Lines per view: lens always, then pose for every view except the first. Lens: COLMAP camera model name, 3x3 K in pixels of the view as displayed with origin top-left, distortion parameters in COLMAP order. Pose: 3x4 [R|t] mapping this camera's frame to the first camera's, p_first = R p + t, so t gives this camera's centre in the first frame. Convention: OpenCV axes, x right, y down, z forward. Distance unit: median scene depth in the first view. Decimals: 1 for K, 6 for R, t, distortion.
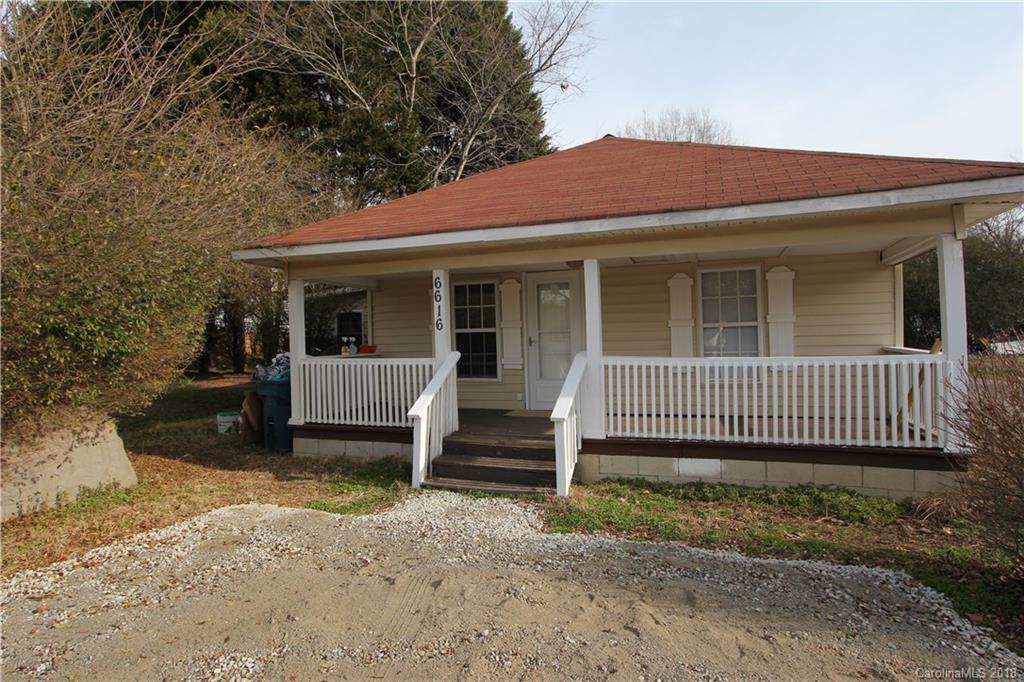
lens RADIAL K [[554.3, 0, 504.7], [0, 554.3, 340.4], [0, 0, 1]] dist [-0.035754, 0.017227]
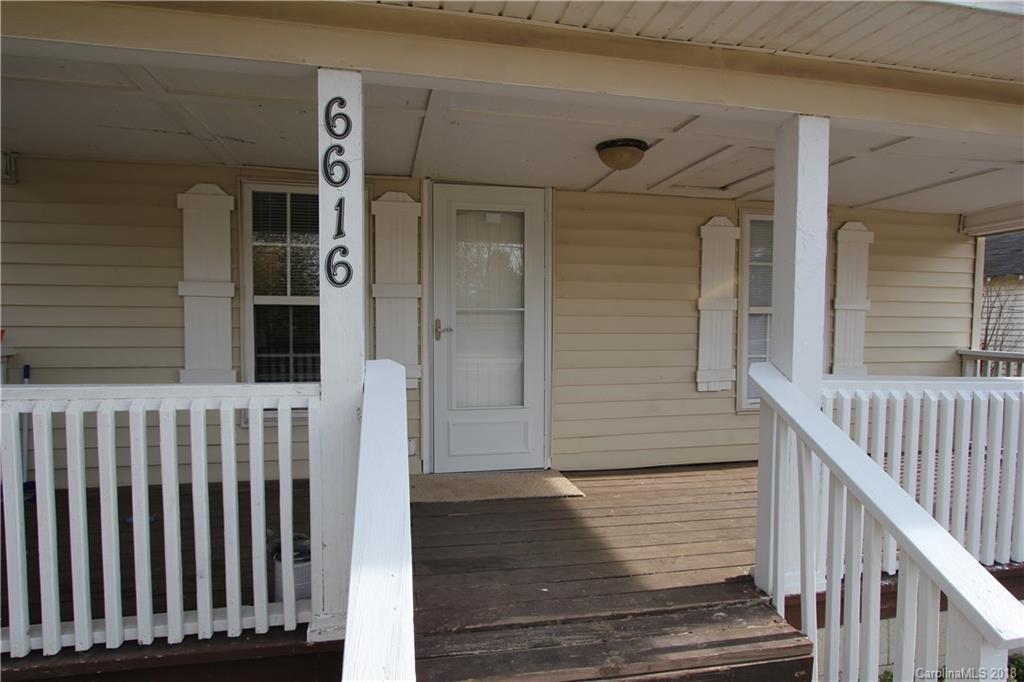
lens RADIAL K [[554.3, 0, 504.7], [0, 554.3, 340.4], [0, 0, 1]] dist [-0.035754, 0.017227]
pose [[0.848704, 0.010456, 0.528764, -0.176584], [-0.024593, 0.999503, 0.019709, 0.000592], [-0.528295, -0.029731, 0.848540, 0.650923]]
